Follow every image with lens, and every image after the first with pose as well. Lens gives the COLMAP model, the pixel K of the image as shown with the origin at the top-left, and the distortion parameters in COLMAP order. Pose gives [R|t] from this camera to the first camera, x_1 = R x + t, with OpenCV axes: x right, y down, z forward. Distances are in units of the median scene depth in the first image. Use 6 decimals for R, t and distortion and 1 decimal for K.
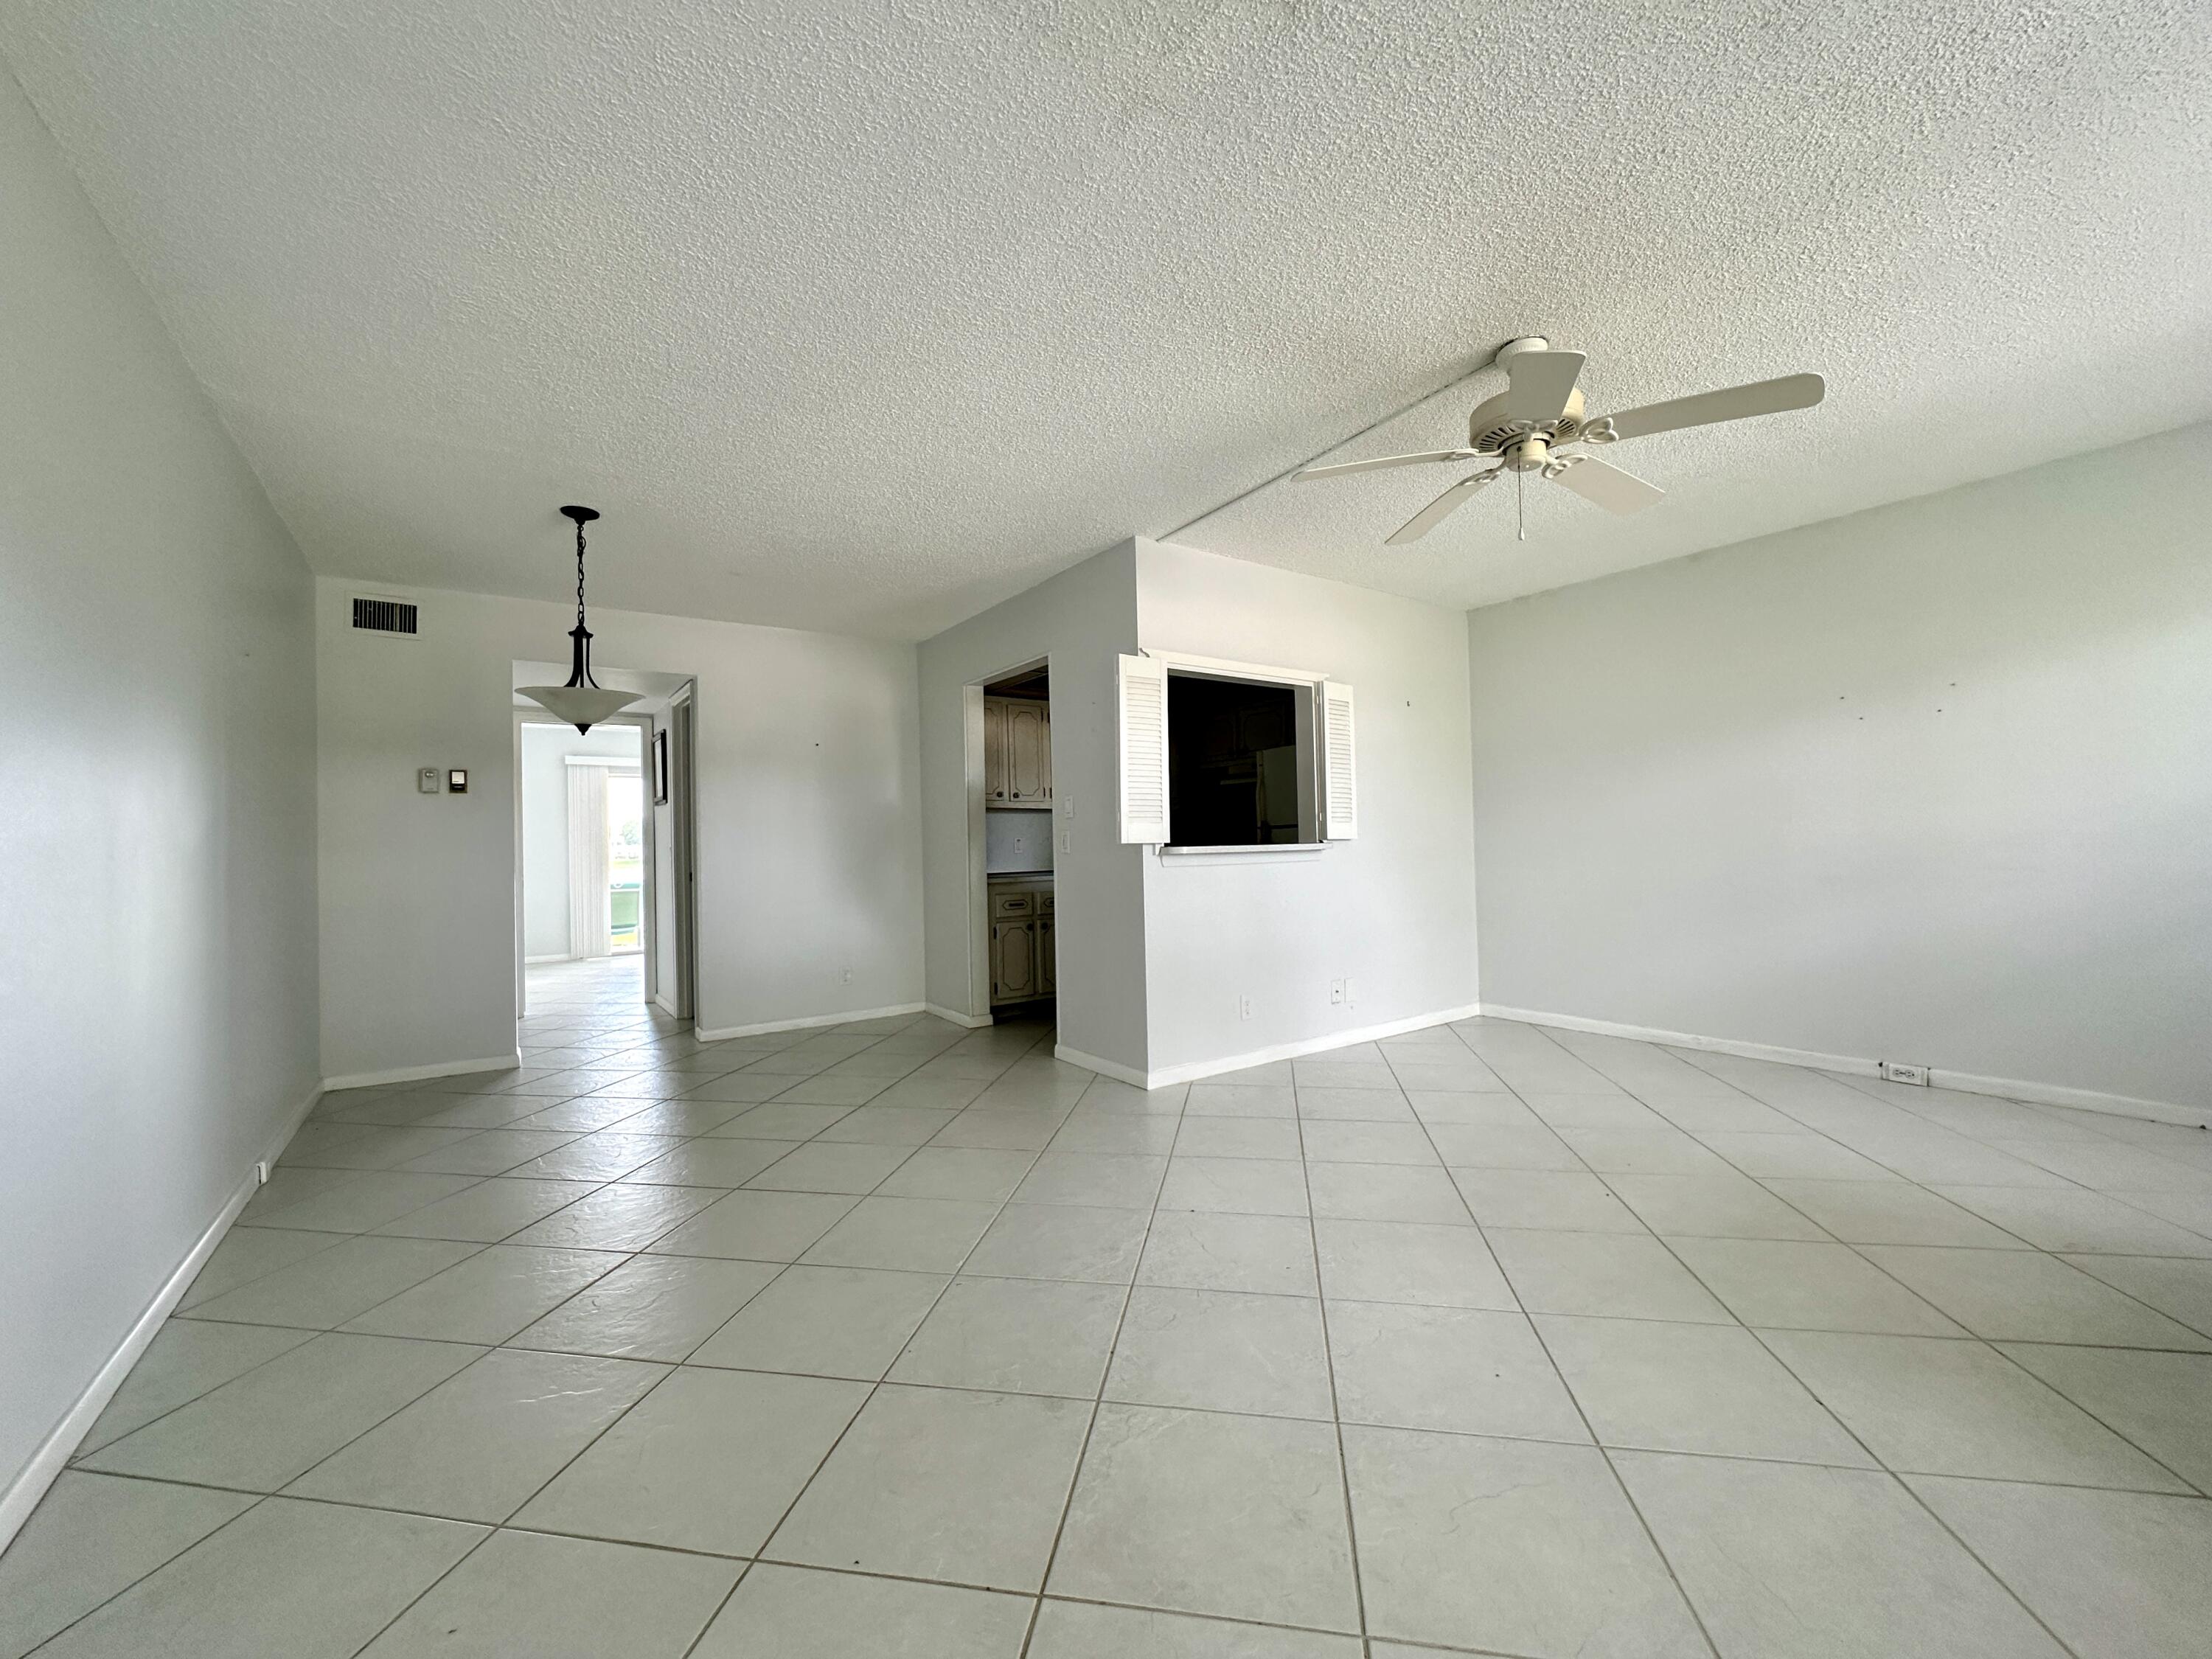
lens RADIAL K [[887.5, 0, 1103.8], [0, 887.5, 820.0], [0, 0, 1]] dist [0.000517, 0.000013]
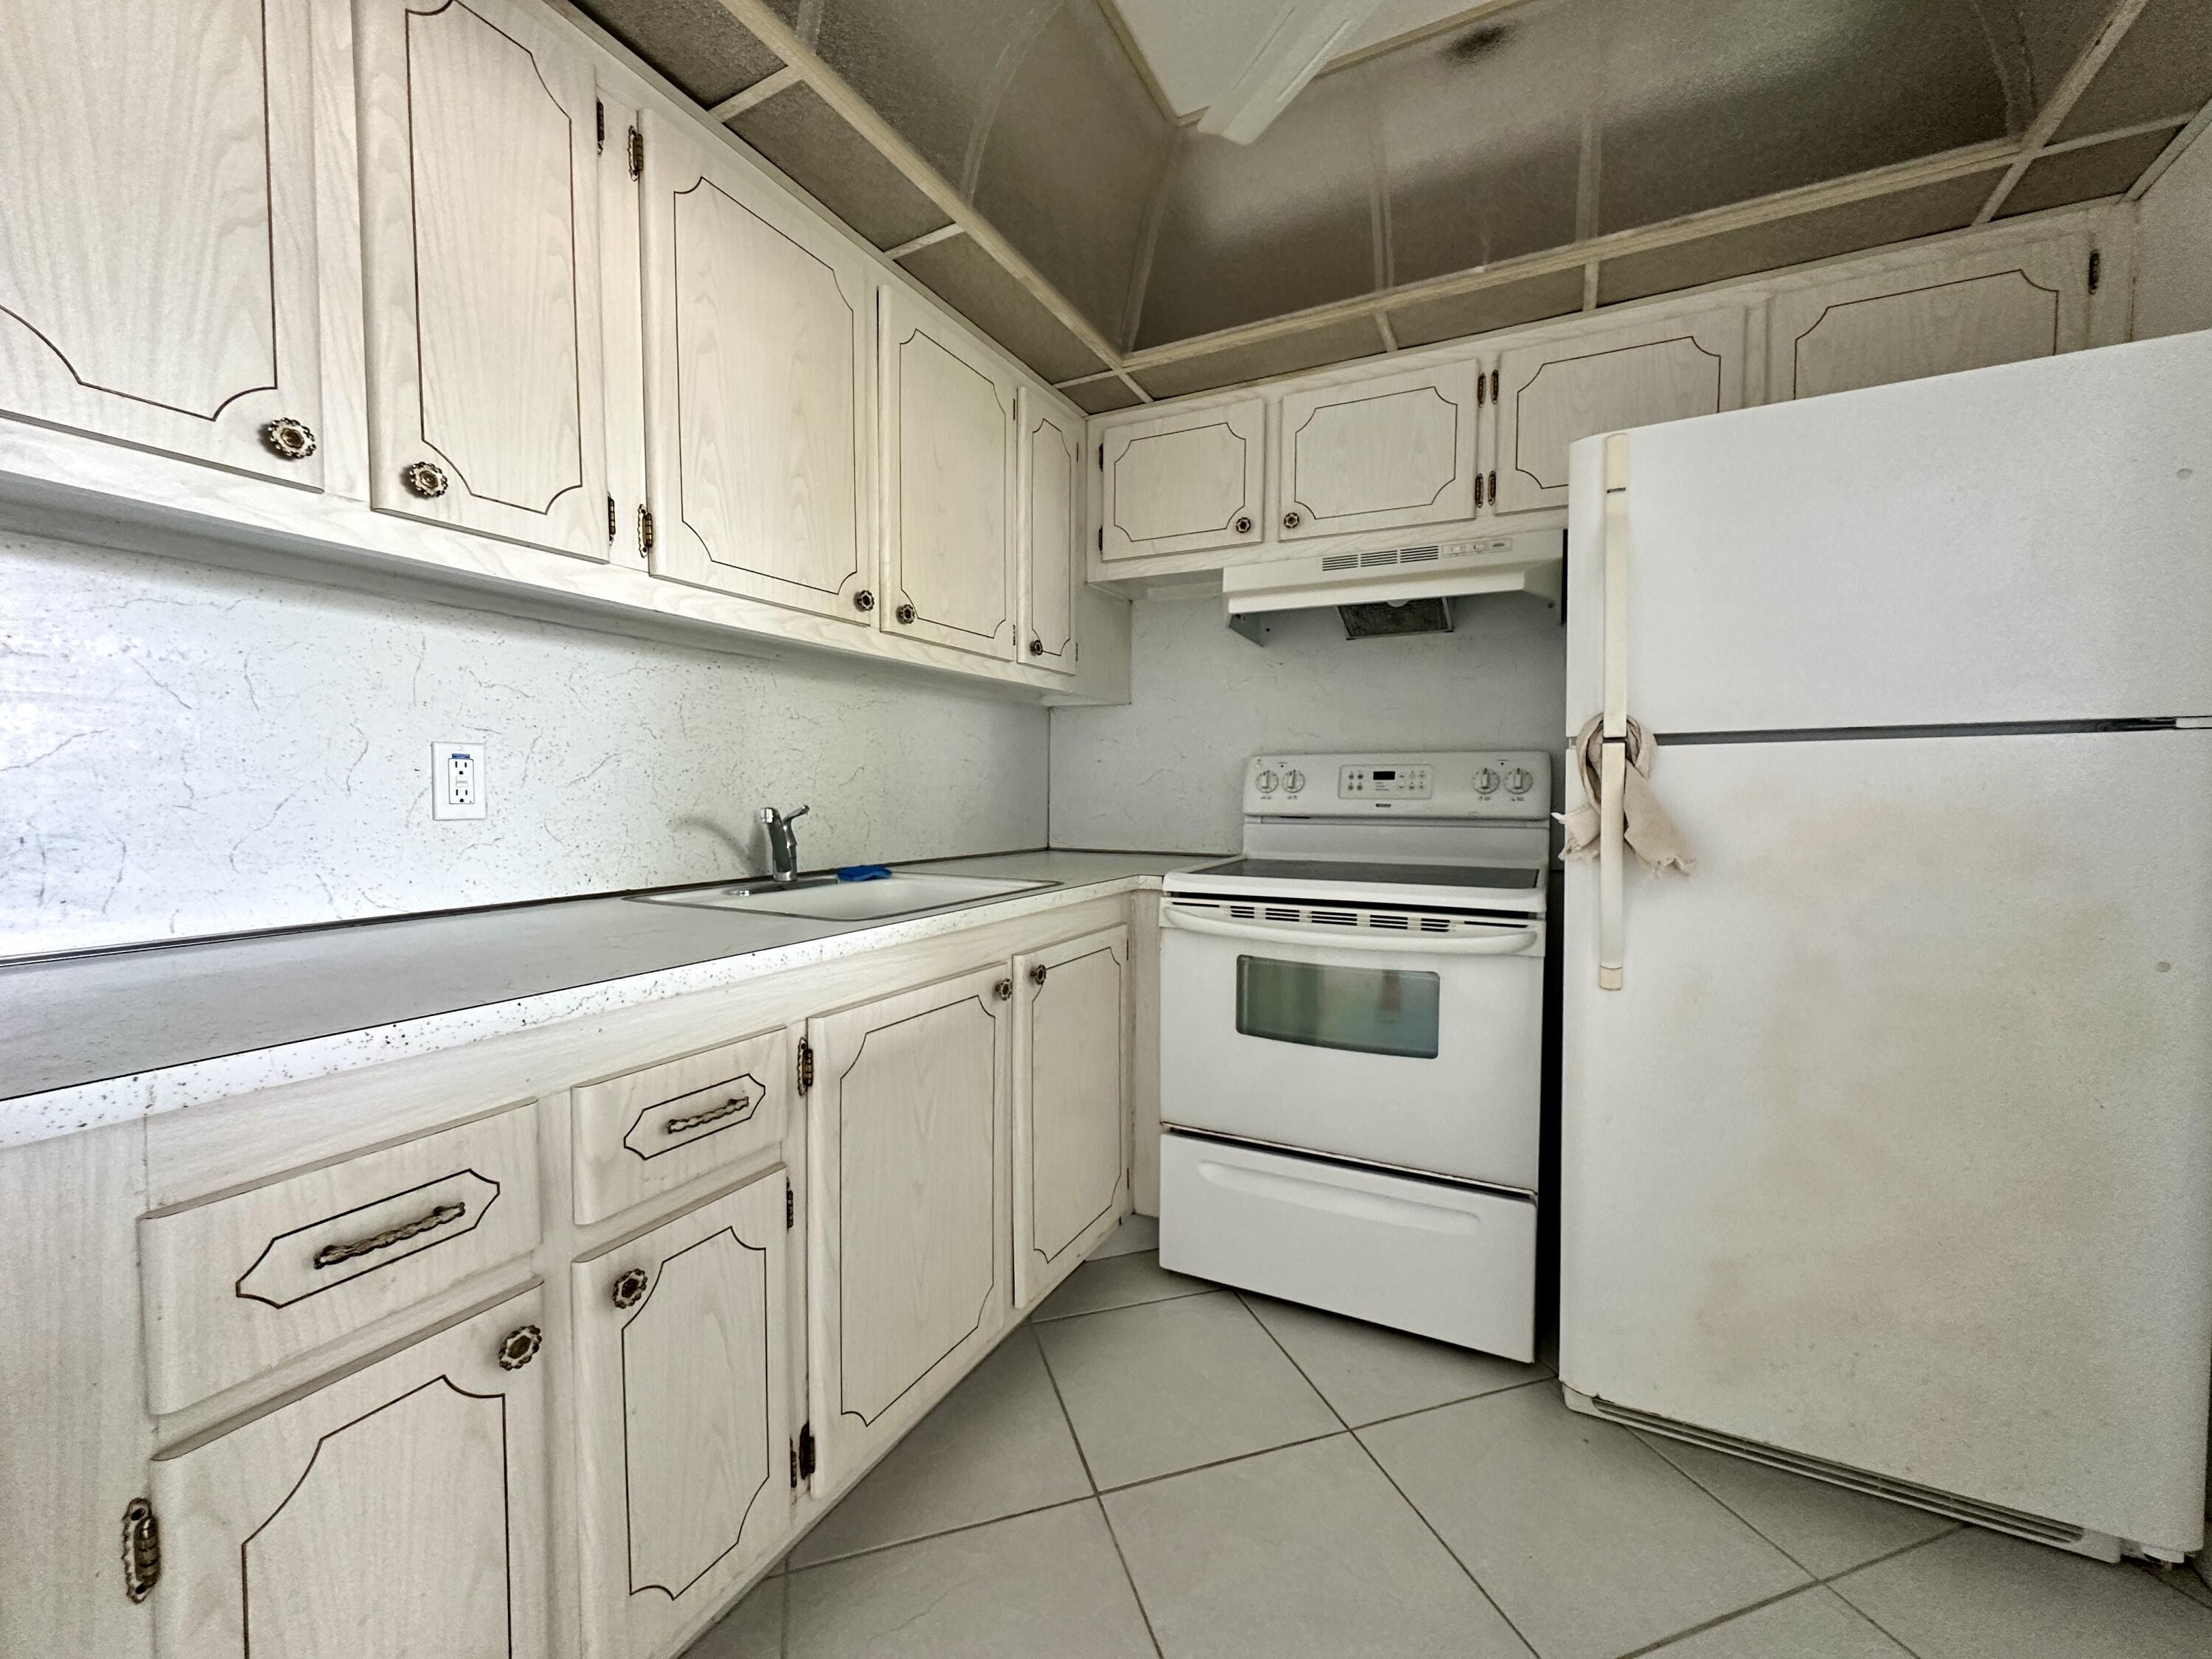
lens RADIAL K [[887.5, 0, 1106.2], [0, 887.5, 832.7], [0, 0, 1]] dist [0.000517, 0.000013]
pose [[0.882789, 0.007054, 0.469717, -0.064042], [-0.030242, 0.998667, 0.041840, 0.027527], [-0.468796, -0.051141, 0.881825, 0.796343]]
